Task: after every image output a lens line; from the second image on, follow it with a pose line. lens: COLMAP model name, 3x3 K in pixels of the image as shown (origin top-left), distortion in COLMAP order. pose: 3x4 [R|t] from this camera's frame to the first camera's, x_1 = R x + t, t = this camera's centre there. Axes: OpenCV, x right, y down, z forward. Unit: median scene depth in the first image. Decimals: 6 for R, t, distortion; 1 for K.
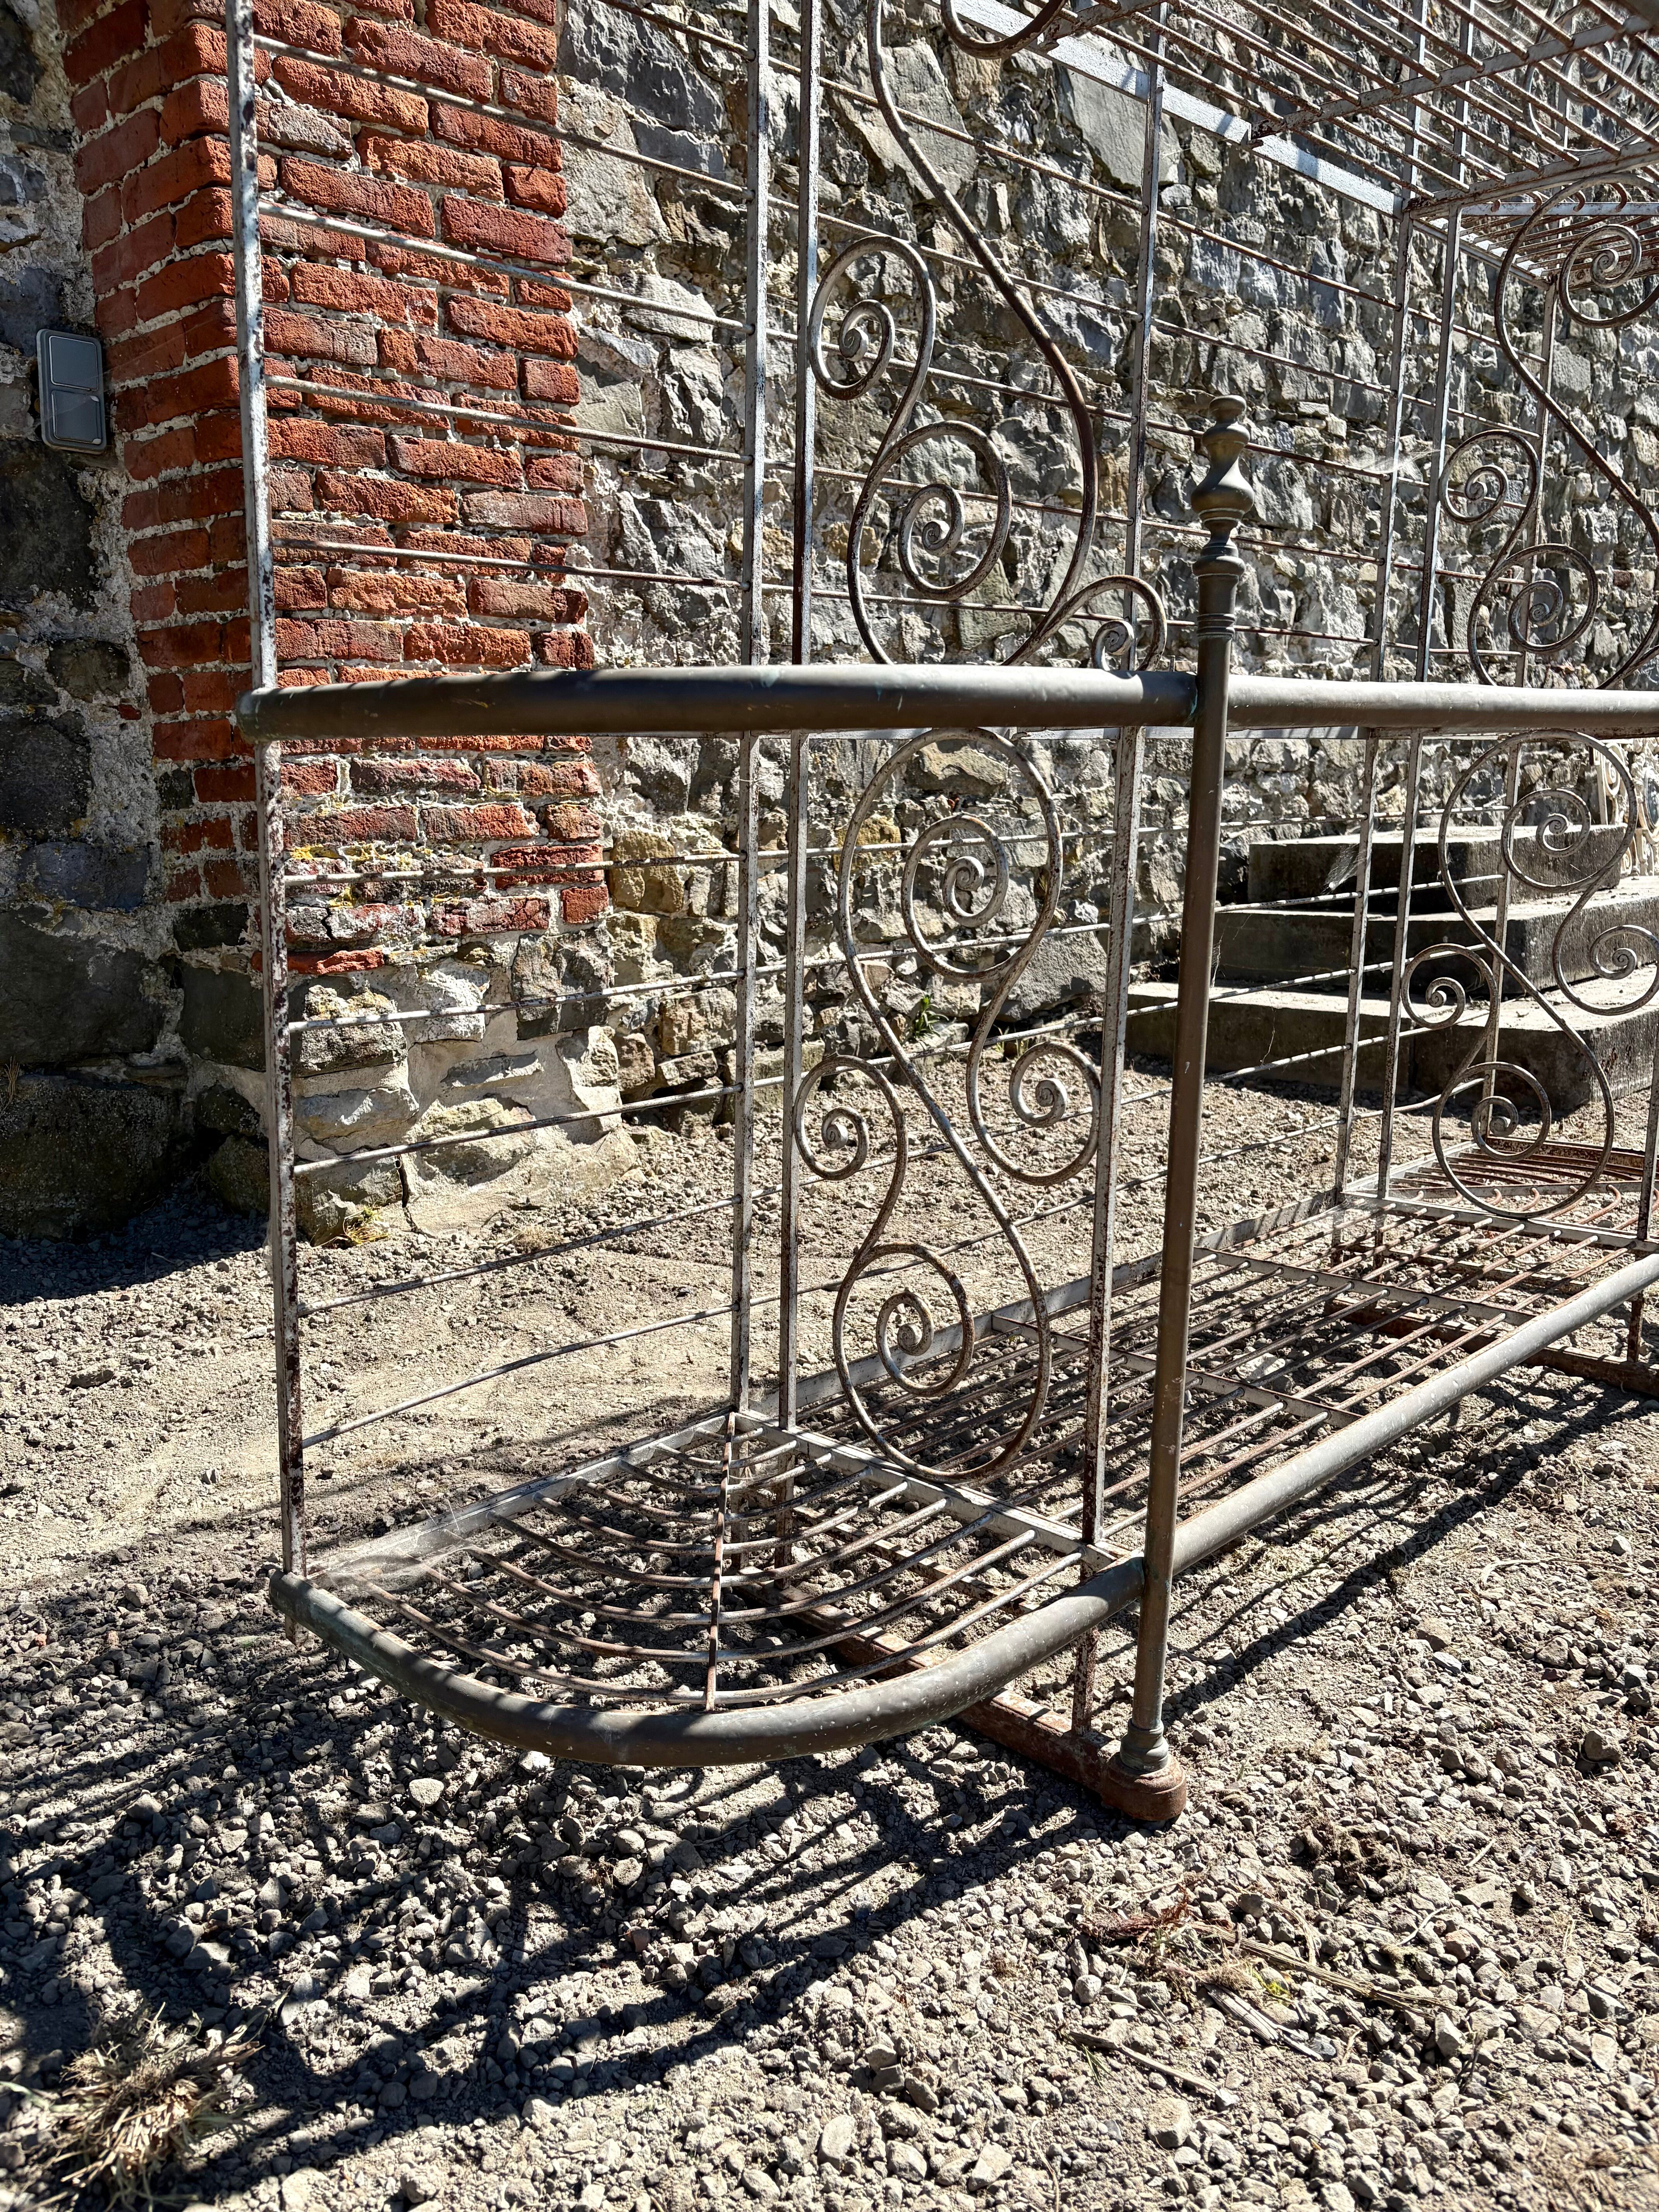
lens RADIAL K [[1673.3, 0, 831.3], [0, 1673.3, 1121.9], [0, 0, 1]] dist [0.061748, -0.077134]
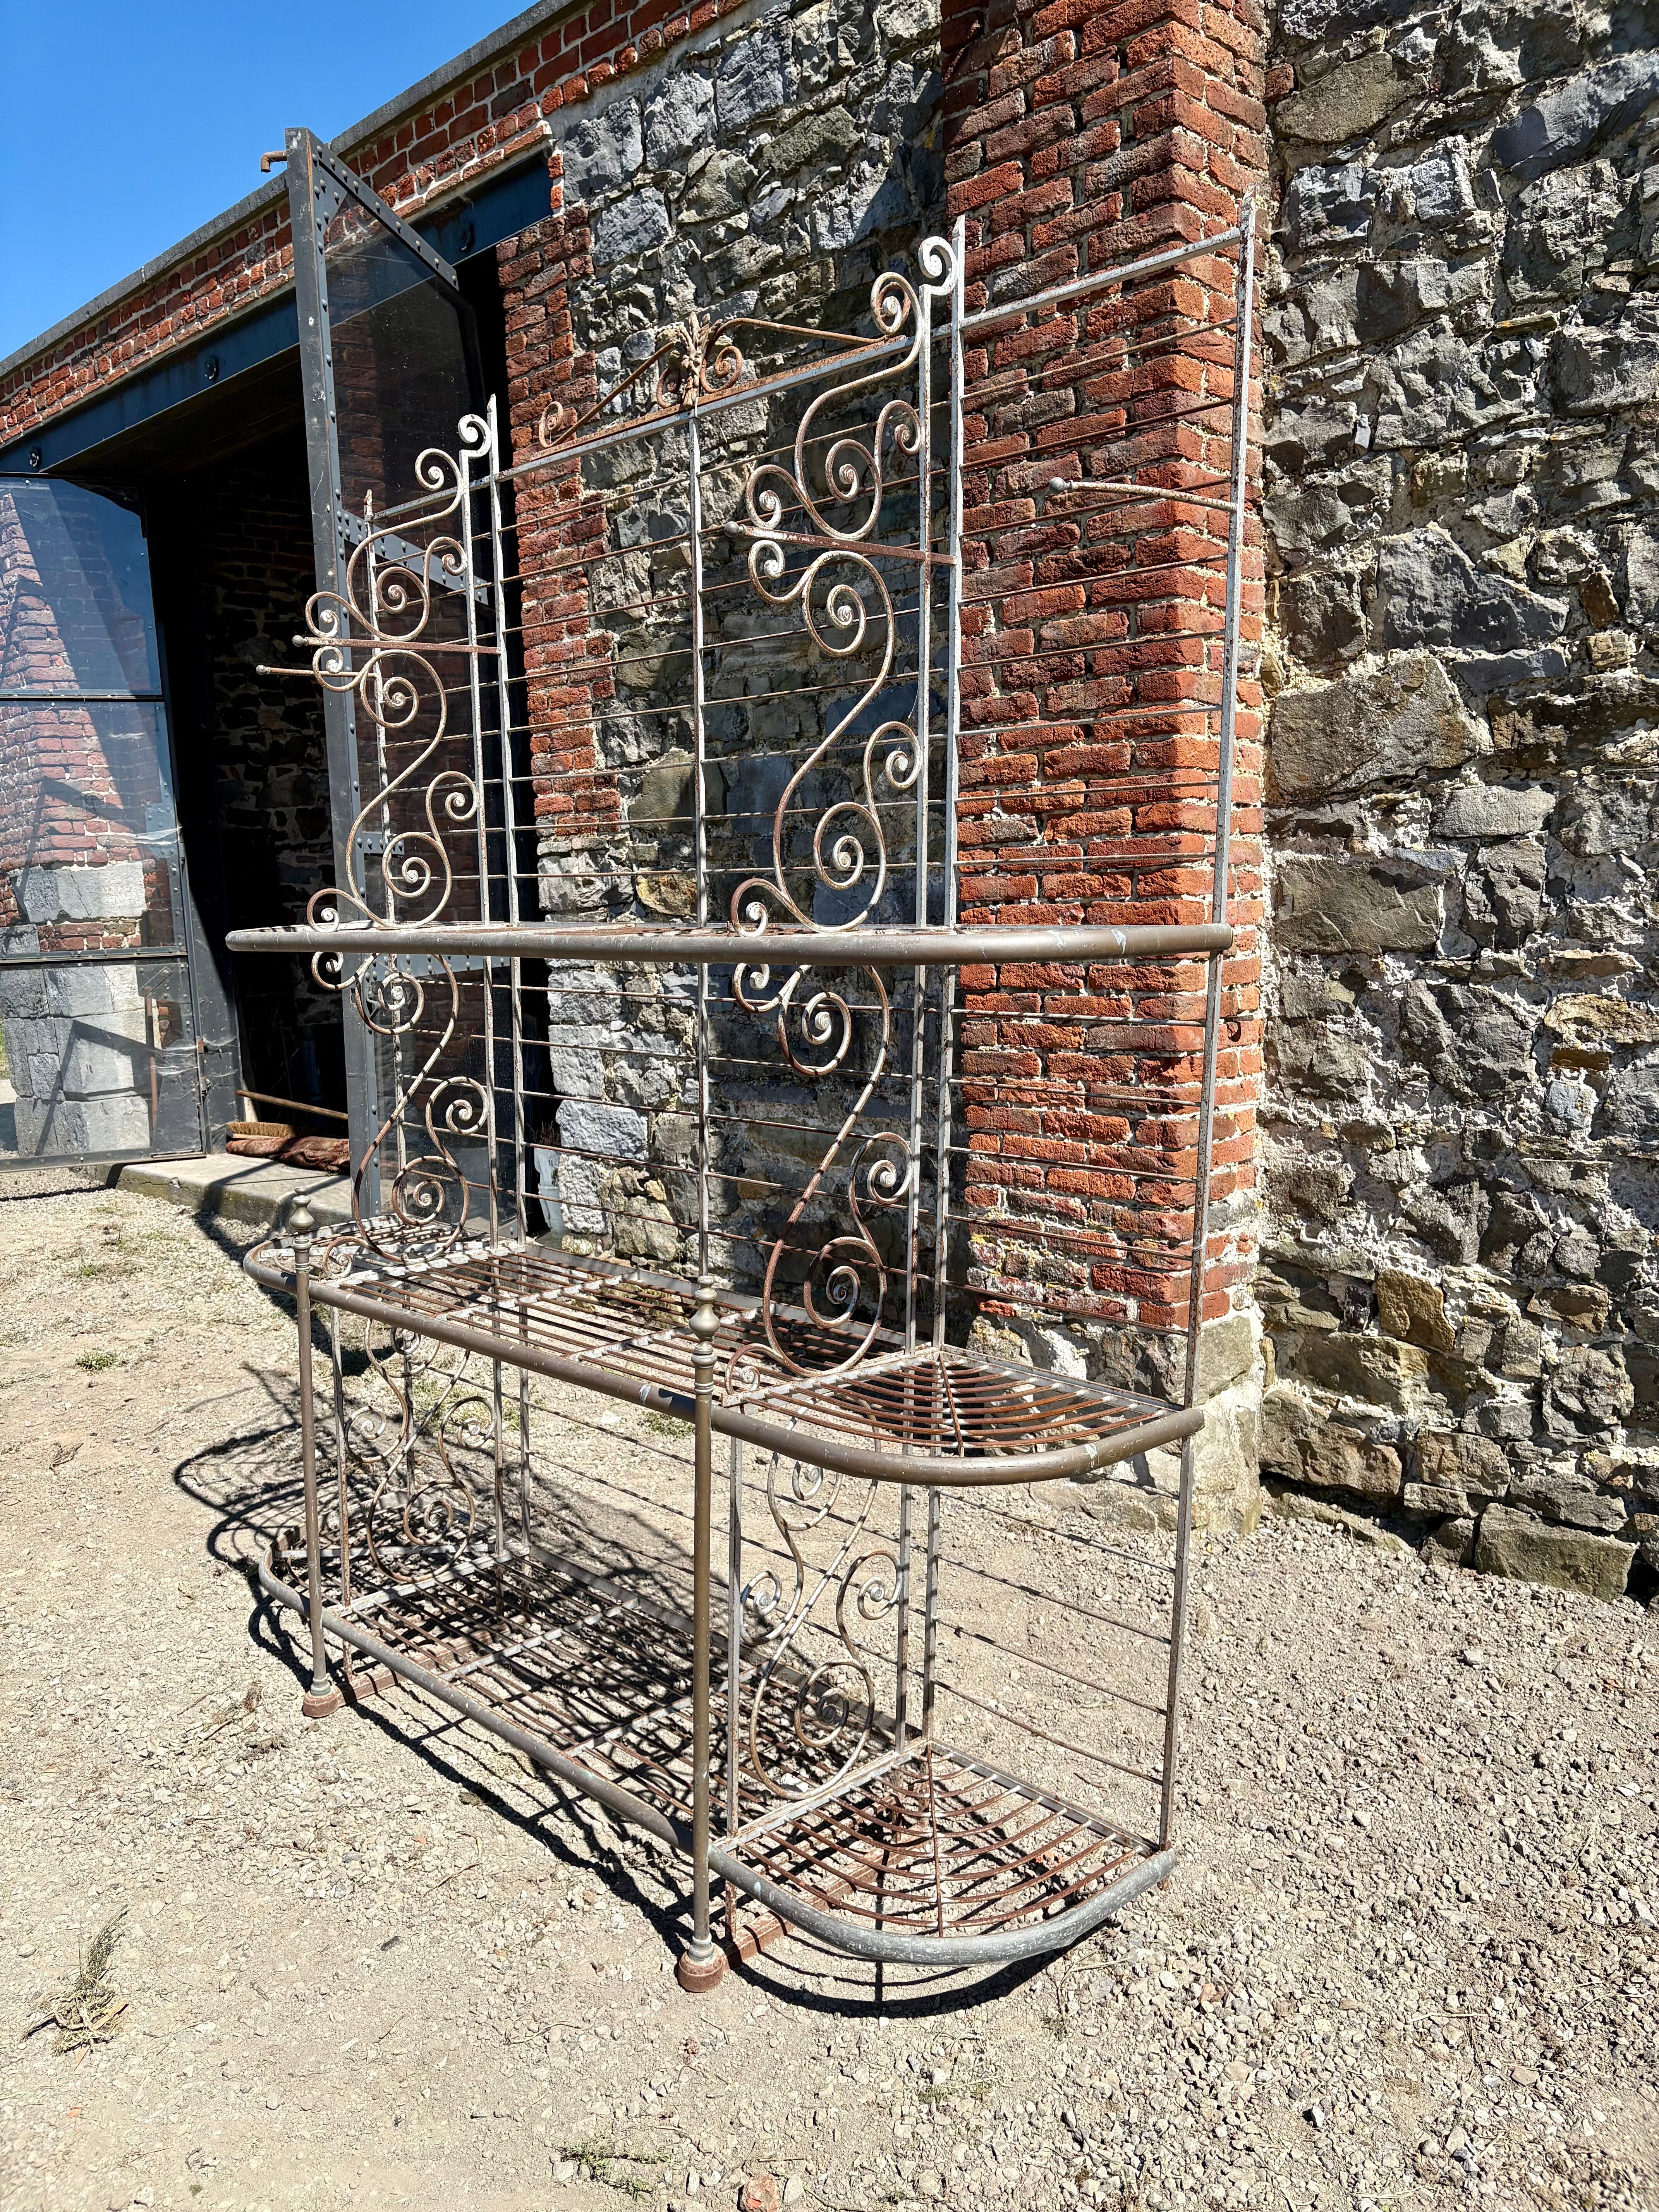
lens RADIAL K [[1676.5, 0, 834.6], [0, 1676.5, 1111.5], [0, 0, 1]] dist [0.021329, -0.005795]
pose [[-0.017054, 0.151518, -0.988307, 1.828014], [-0.181333, 0.971591, 0.152084, -0.711911], [0.983274, 0.181806, 0.010905, 1.145824]]
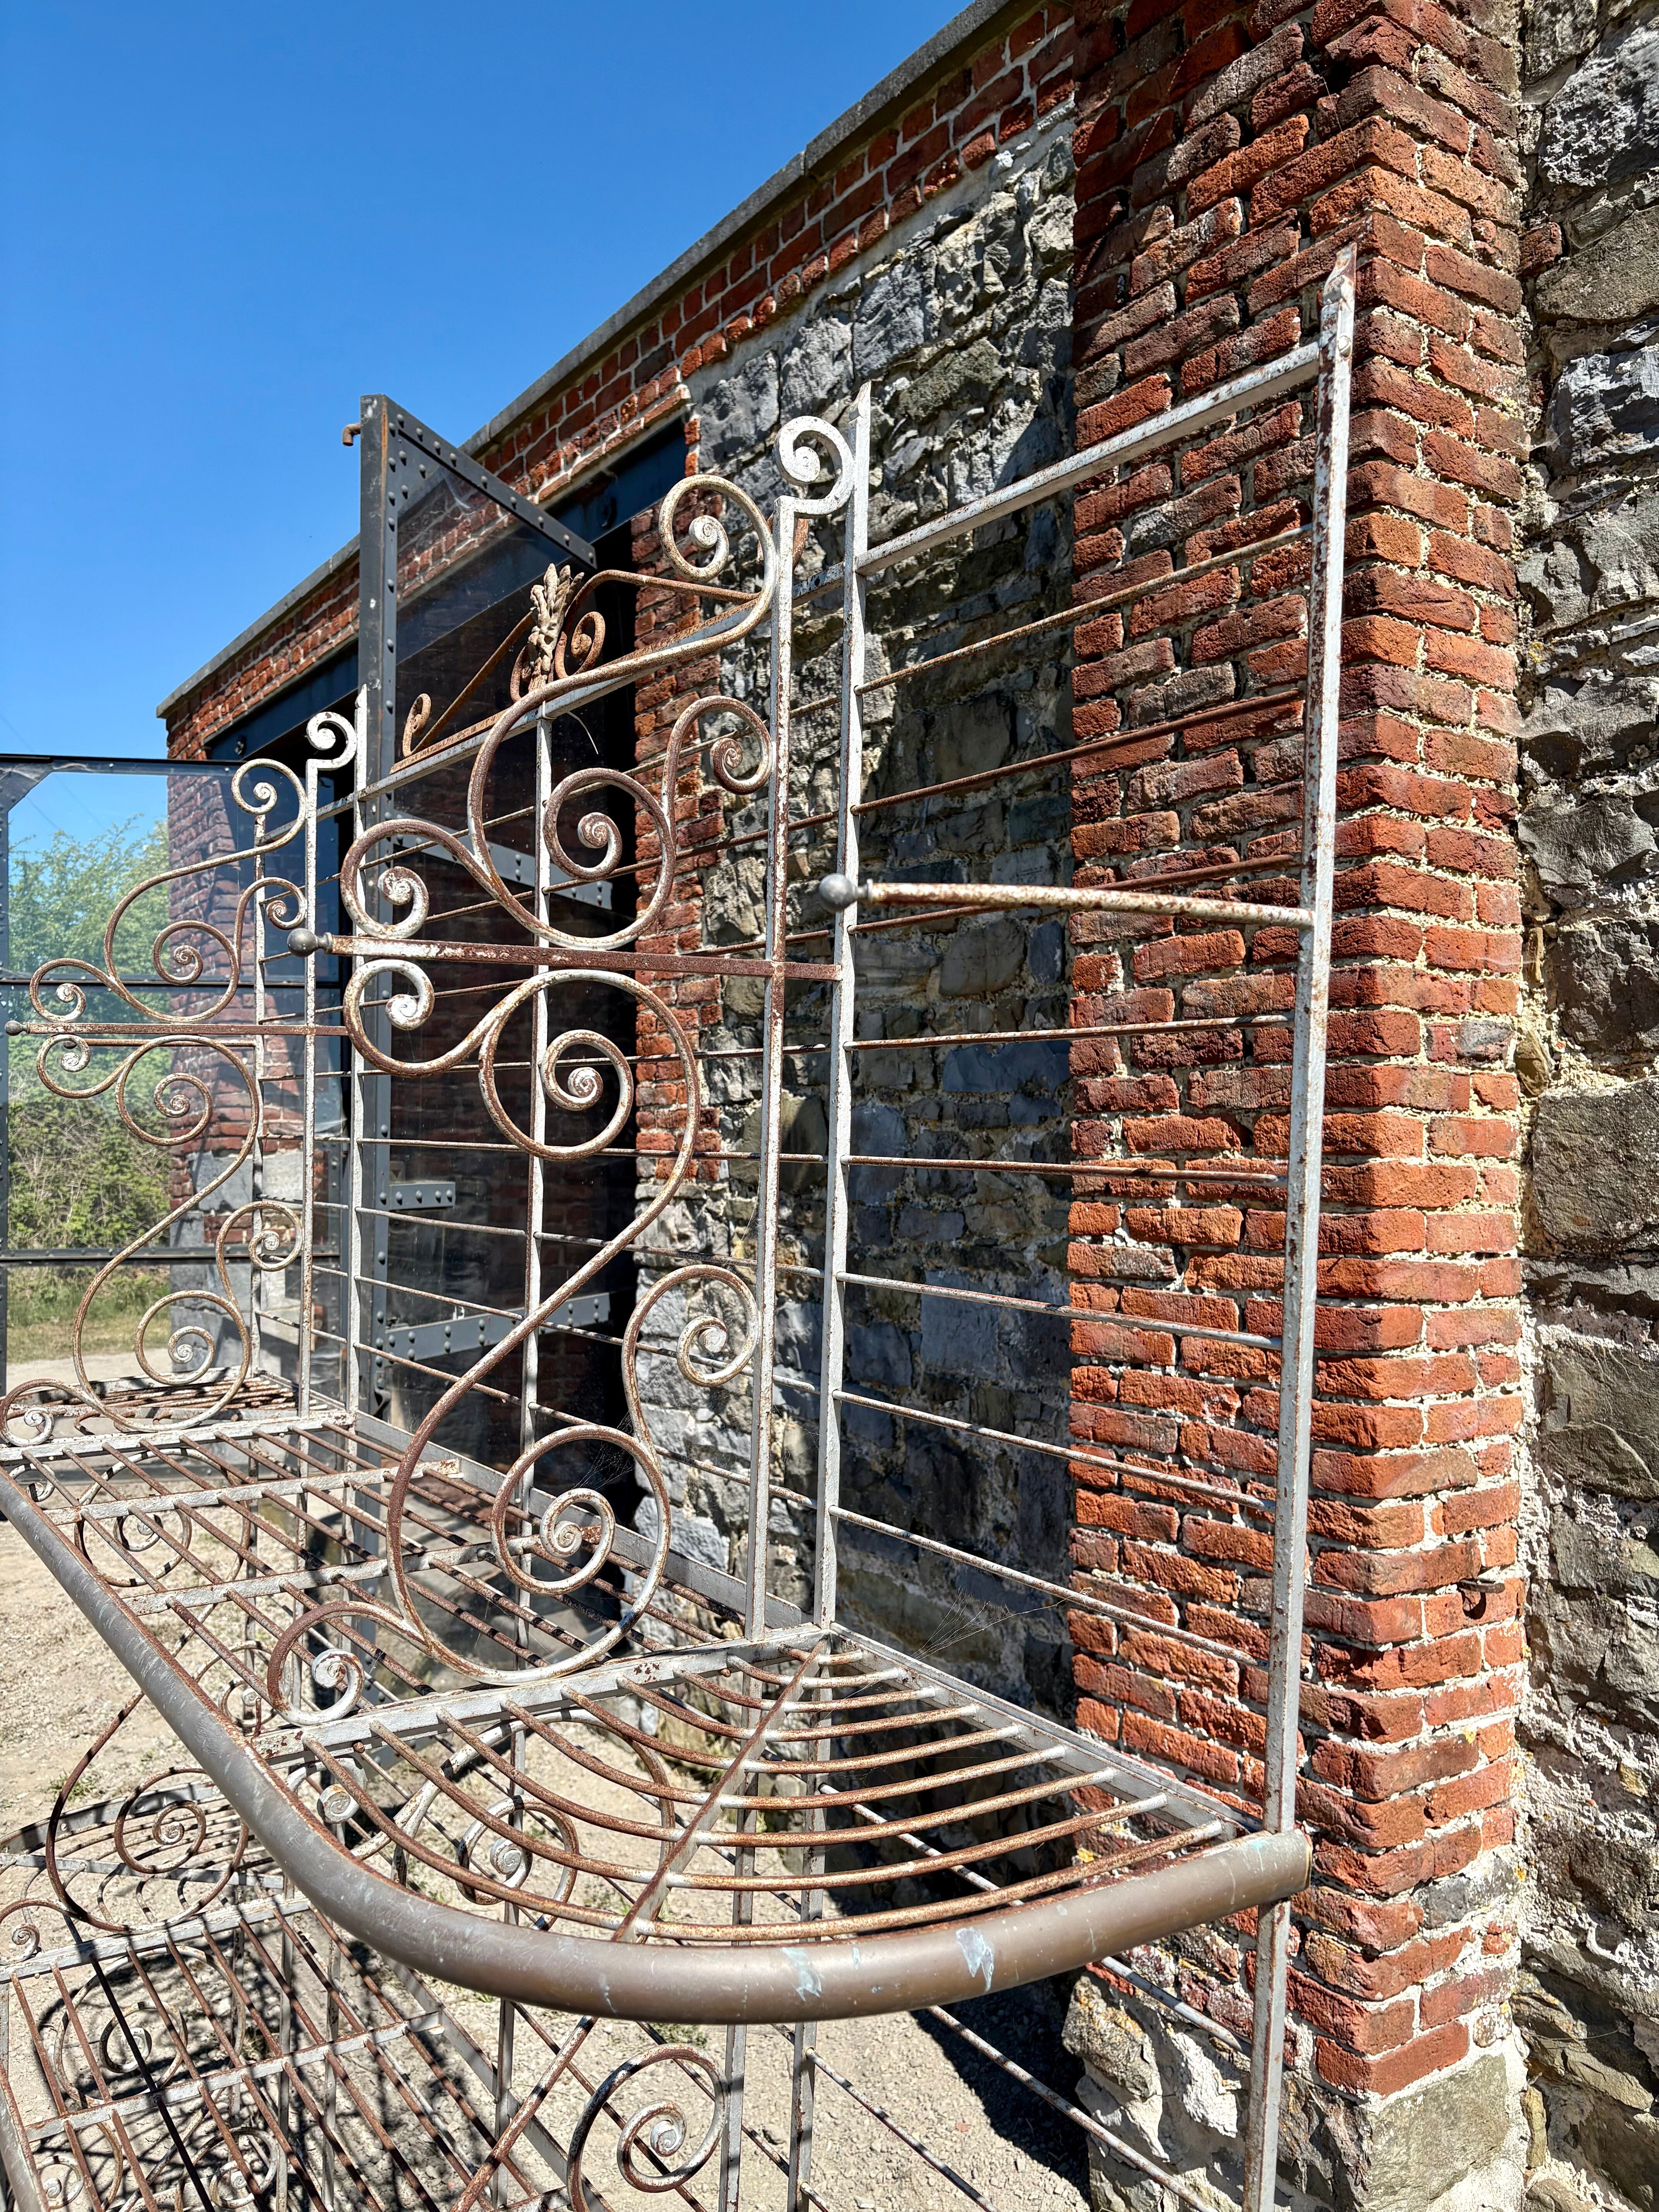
lens RADIAL K [[1670.8, 0, 833.6], [0, 1670.8, 1114.7], [0, 0, 1]] dist [0.053758, -0.060576]
pose [[-0.195738, 0.003733, -0.980649, 1.149437], [-0.209290, 0.976795, 0.045493, -0.924371], [0.958063, 0.214145, -0.190415, 1.325548]]
